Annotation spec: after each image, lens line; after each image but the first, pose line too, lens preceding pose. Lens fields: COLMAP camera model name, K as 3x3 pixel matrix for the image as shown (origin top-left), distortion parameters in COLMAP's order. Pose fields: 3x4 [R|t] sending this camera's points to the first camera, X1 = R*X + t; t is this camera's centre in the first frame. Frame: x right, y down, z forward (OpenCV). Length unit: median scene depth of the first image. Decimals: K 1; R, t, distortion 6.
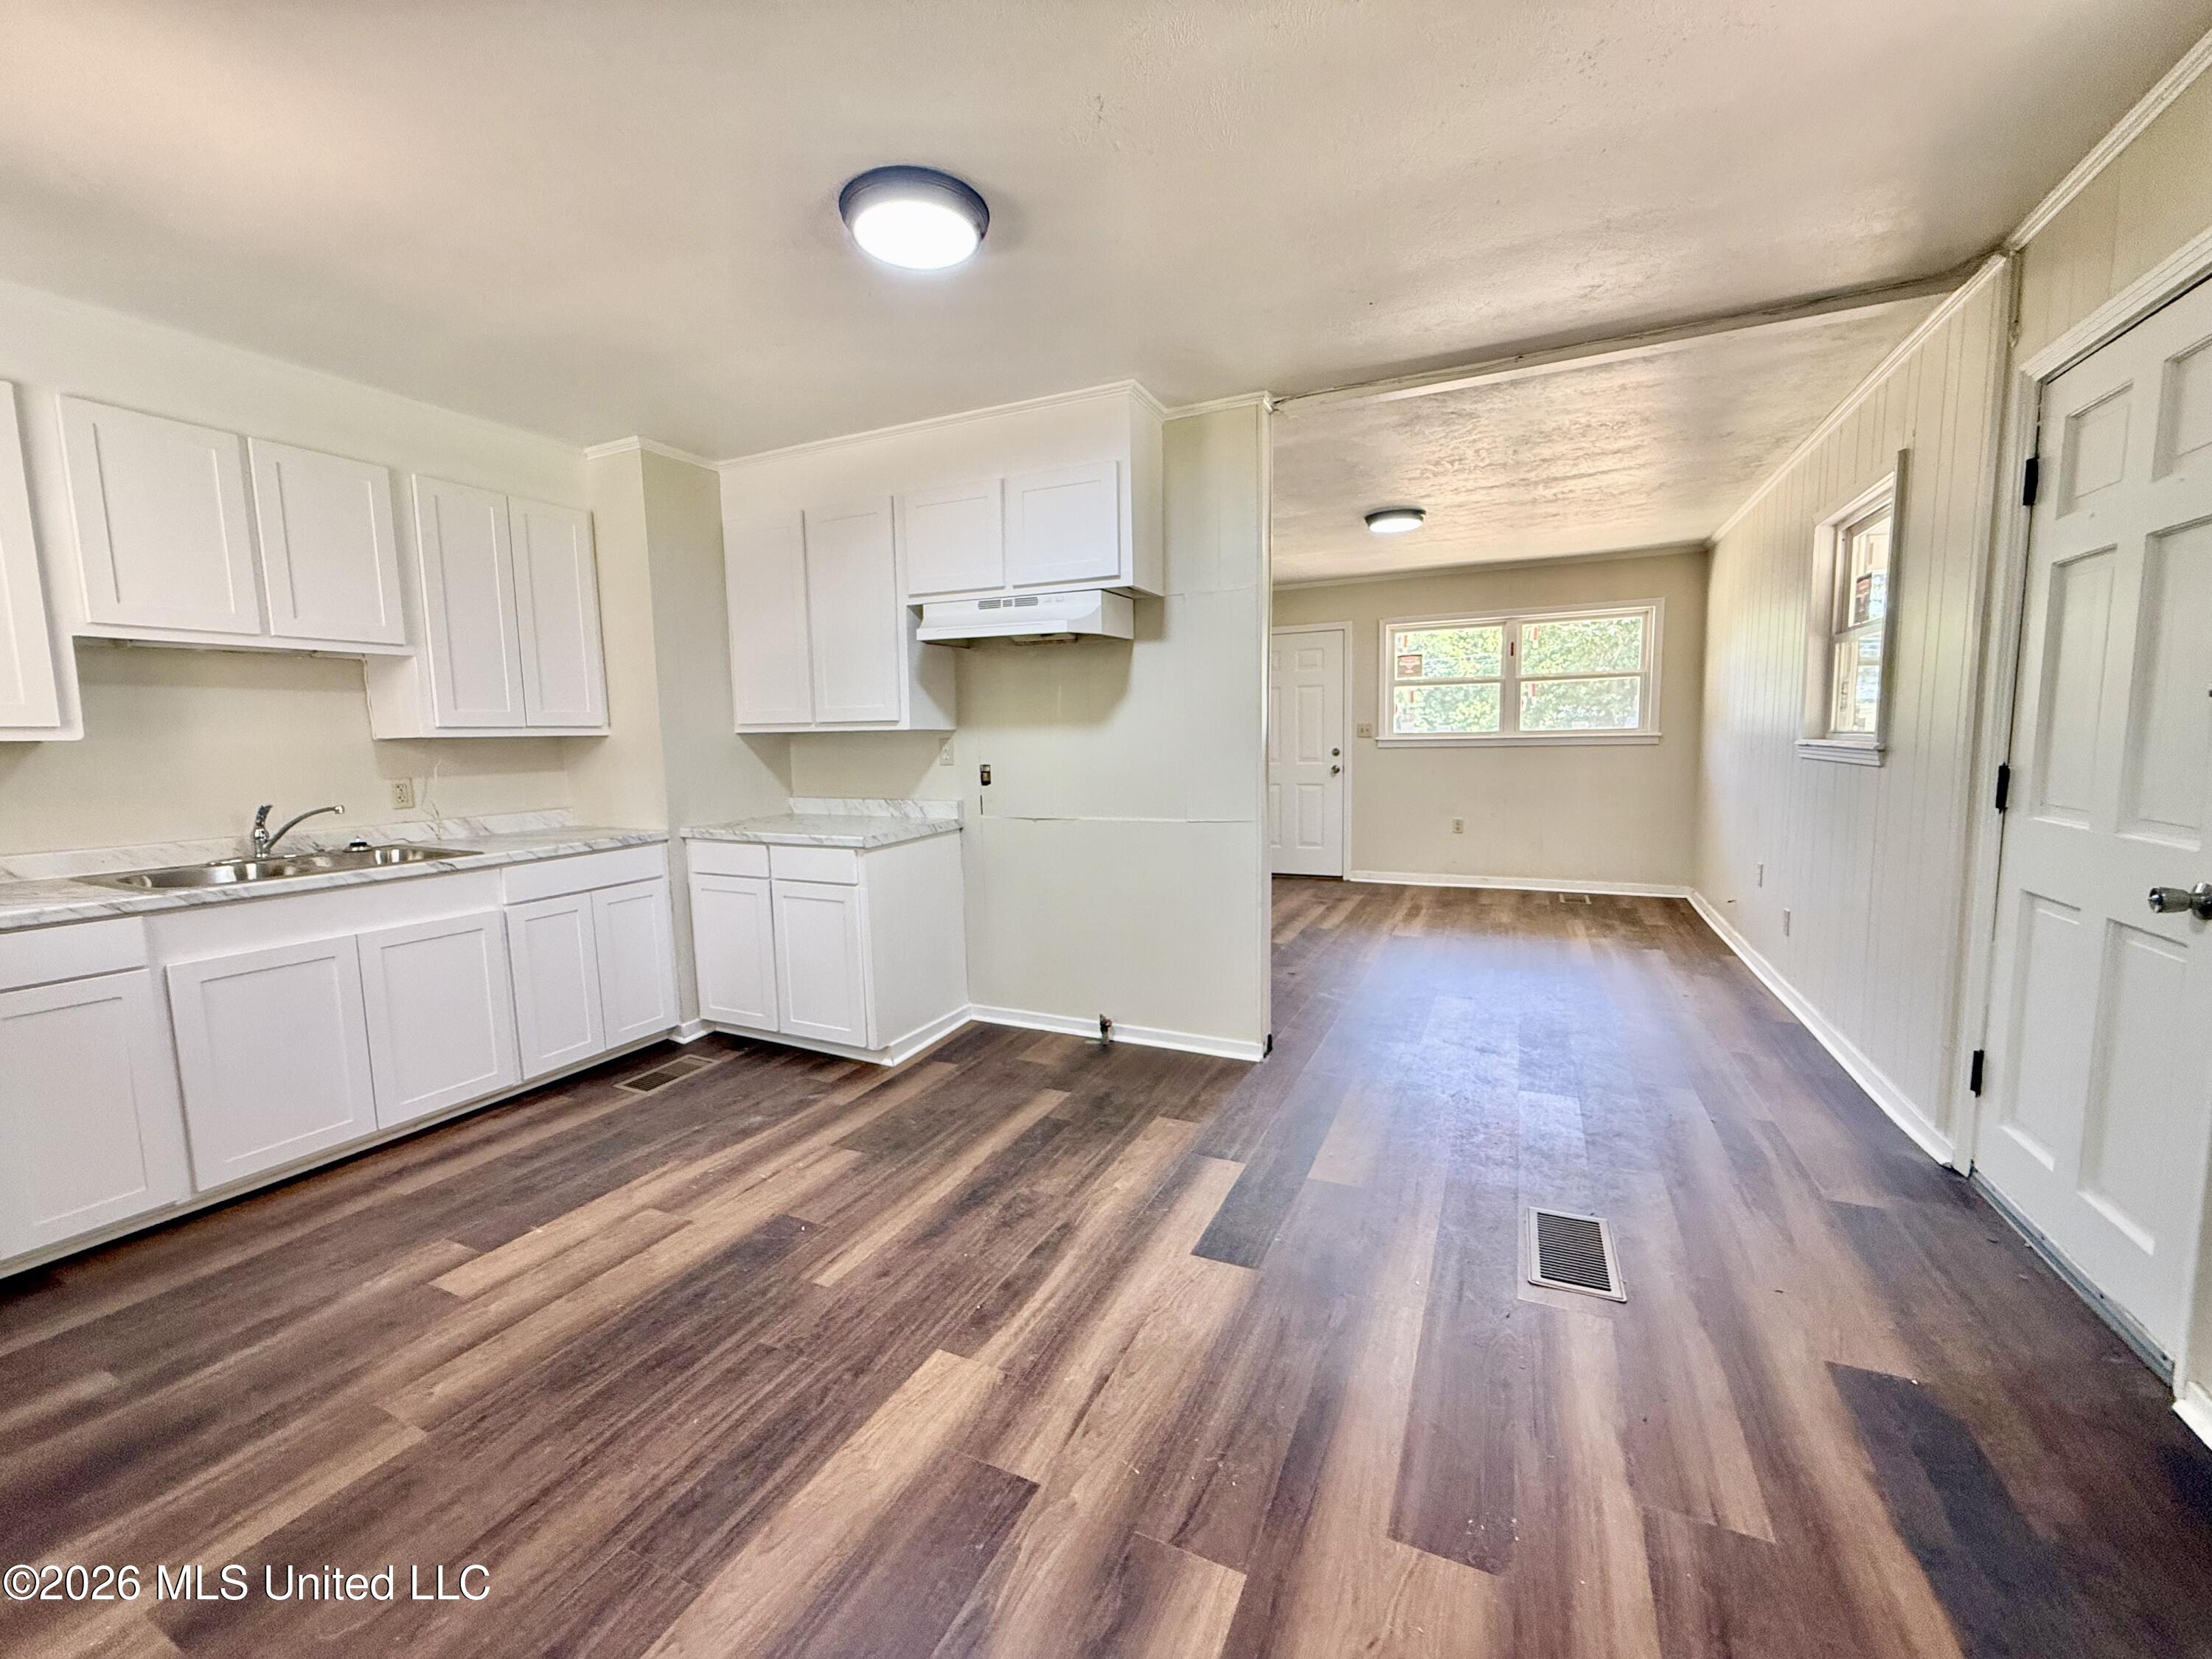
lens RADIAL K [[882.7, 0, 1100.0], [0, 882.7, 832.1], [0, 0, 1]] dist [-0.000277, 0.000339]
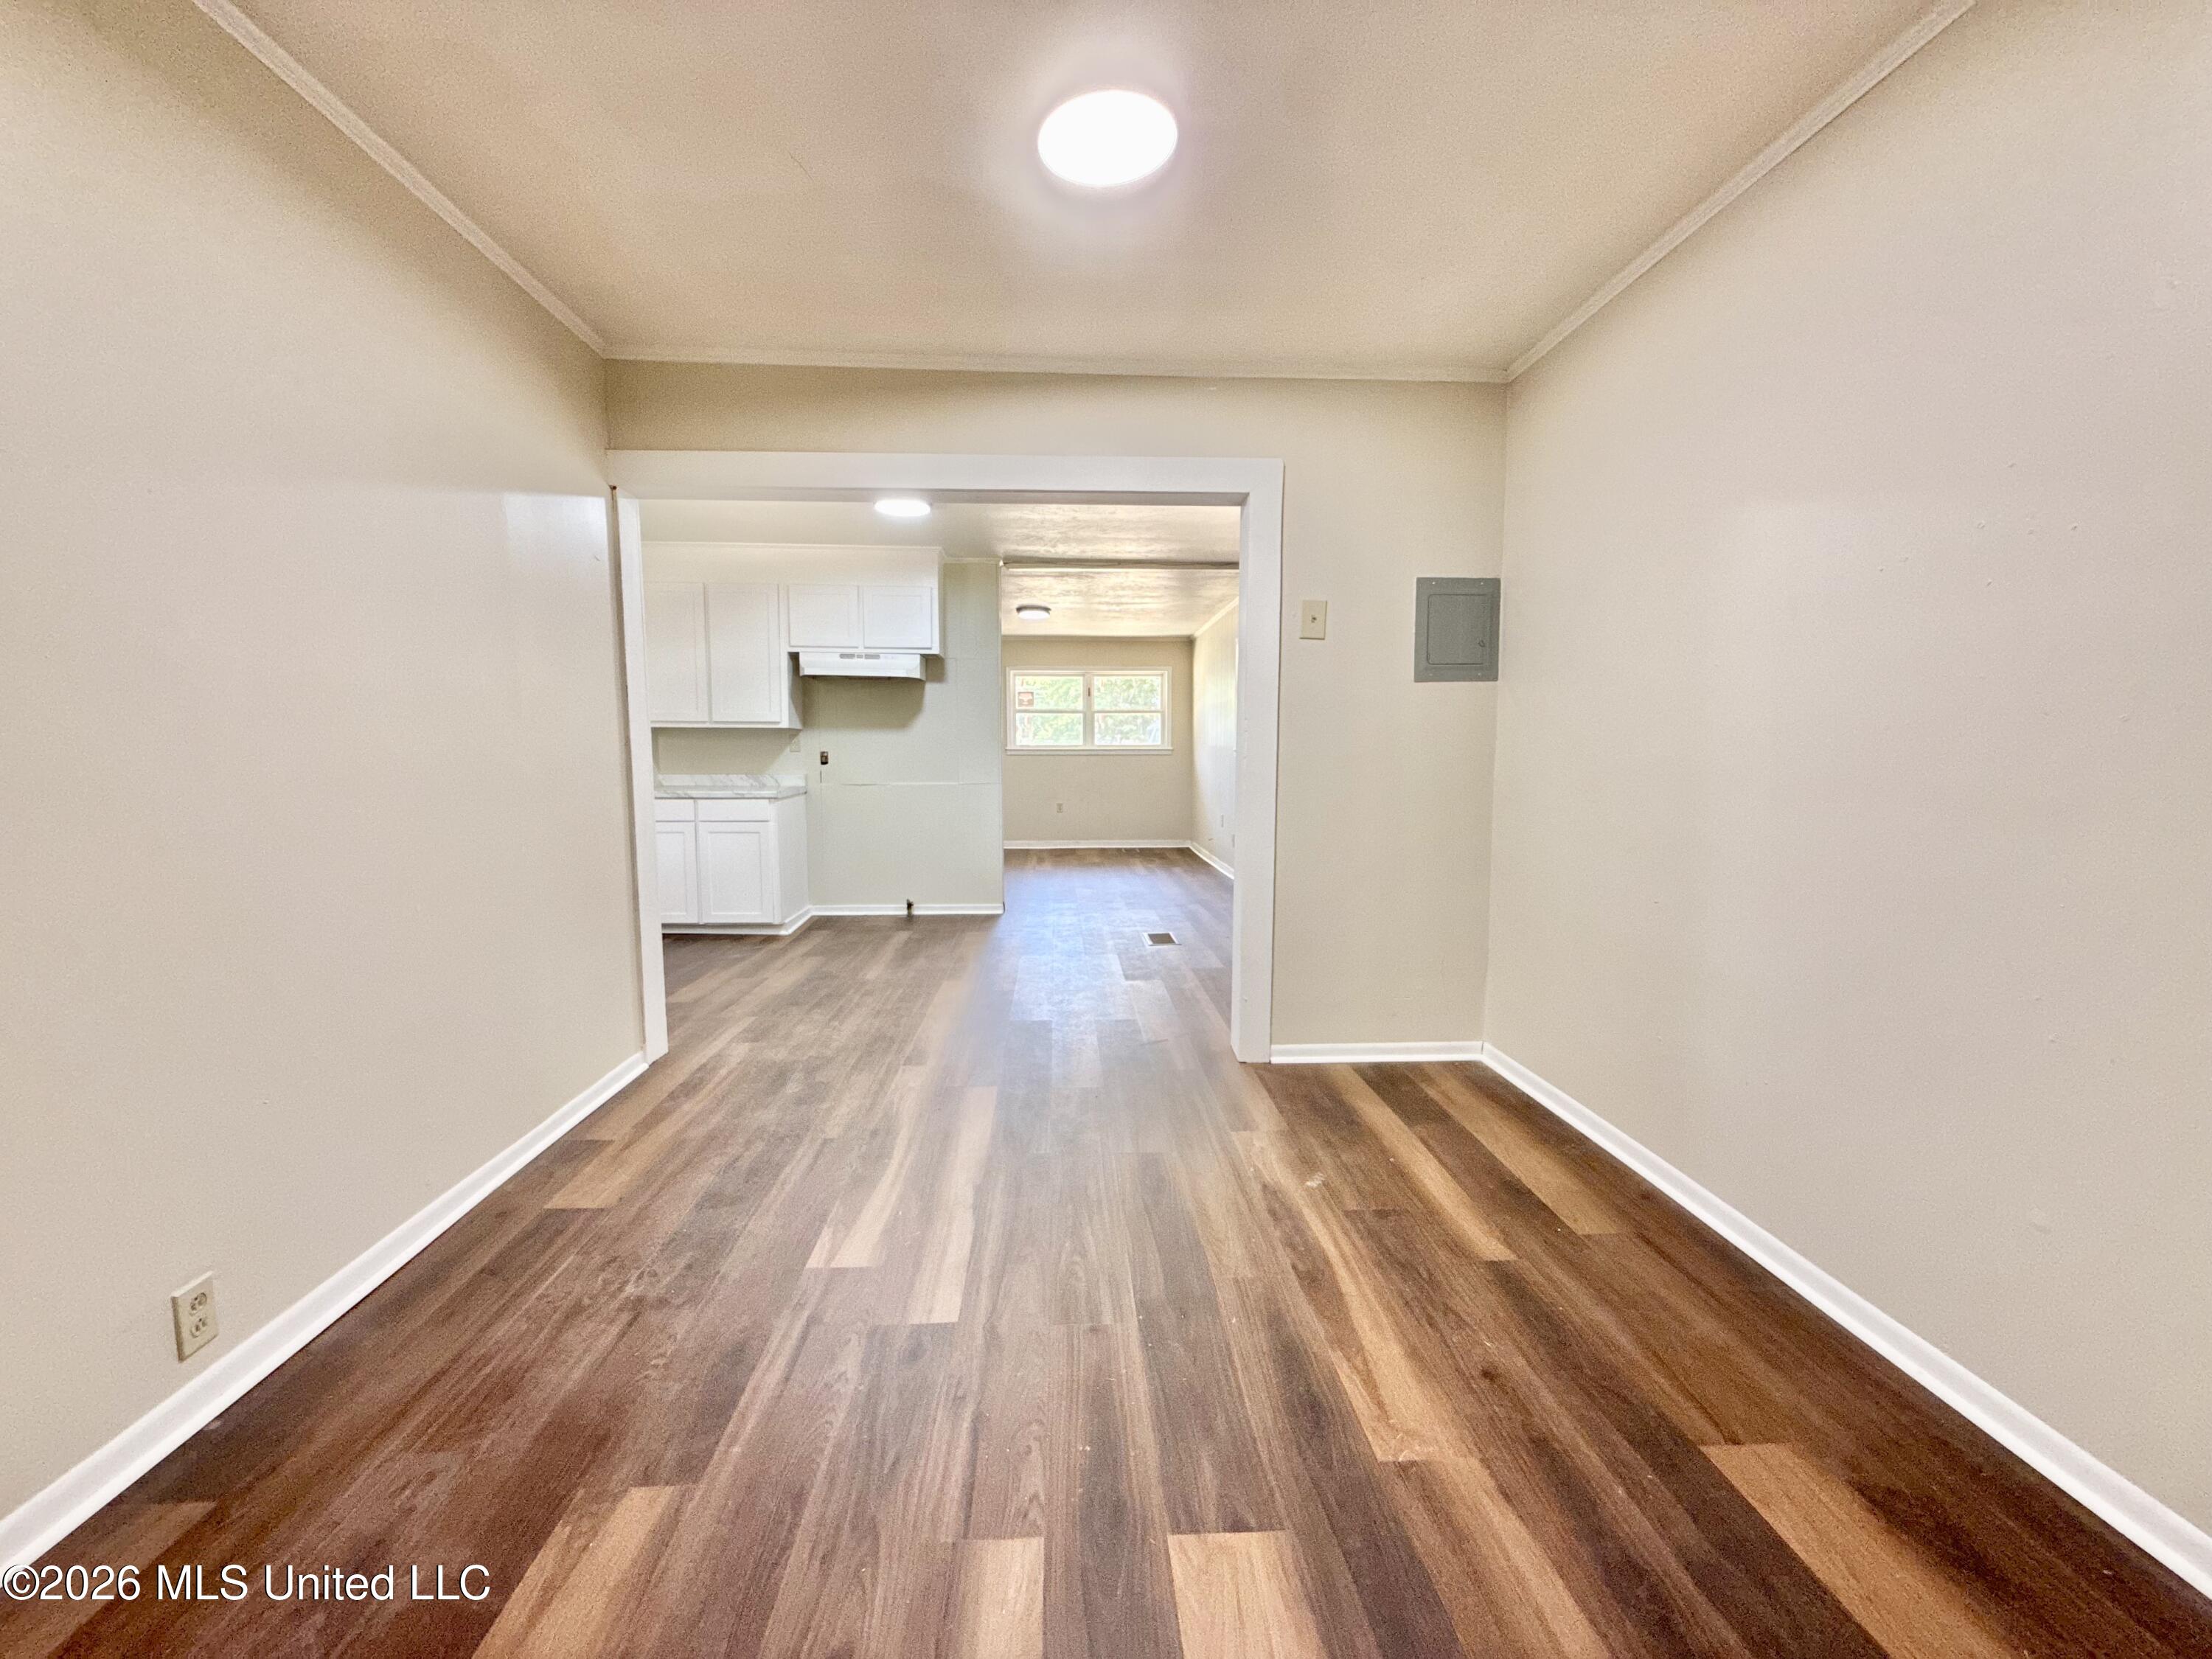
lens RADIAL K [[882.7, 0, 1100.0], [0, 882.7, 832.1], [0, 0, 1]] dist [-0.000277, 0.000339]
pose [[0.879485, -0.021965, 0.475420, -0.538882], [0.033529, 0.999312, -0.015856, 0.132287], [-0.474744, 0.029885, 0.879616, -0.760348]]
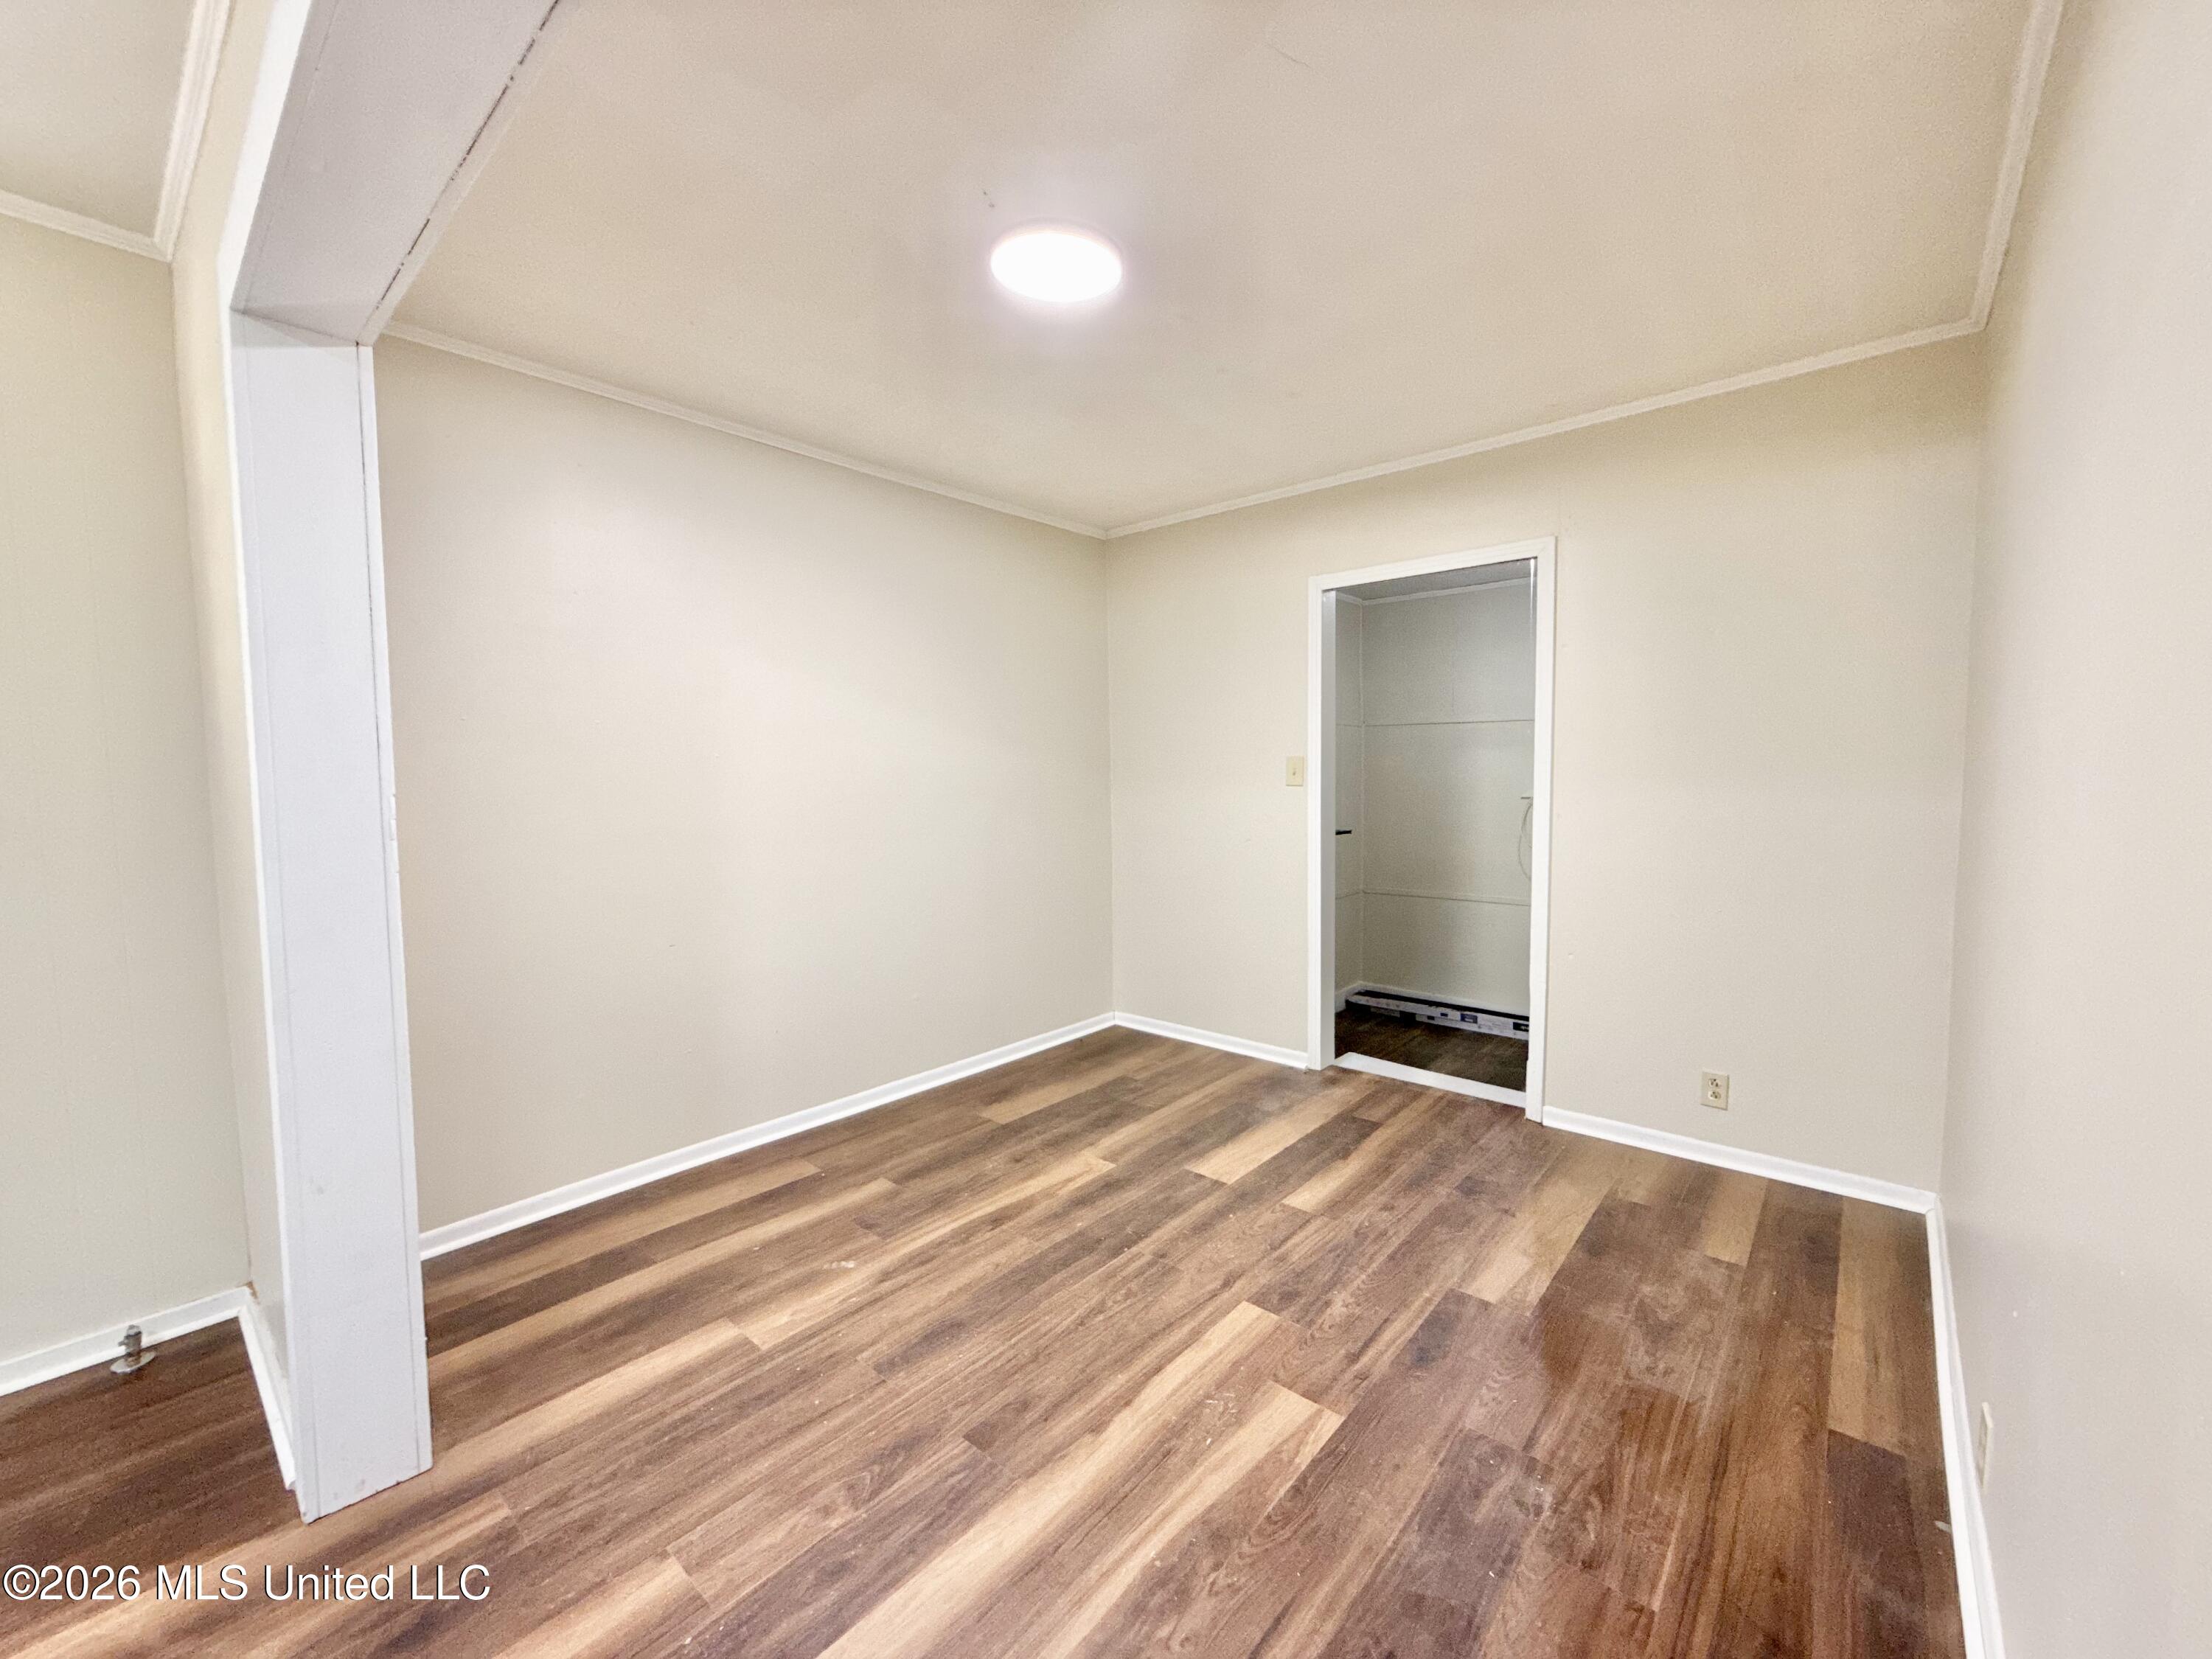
lens RADIAL K [[882.7, 0, 1100.0], [0, 882.7, 832.1], [0, 0, 1]] dist [-0.000277, 0.000339]
pose [[-0.963145, 0.013904, 0.268623, -0.440377], [0.060337, 0.984381, 0.165387, -0.038214], [-0.262128, 0.175499, -0.948941, 0.377077]]
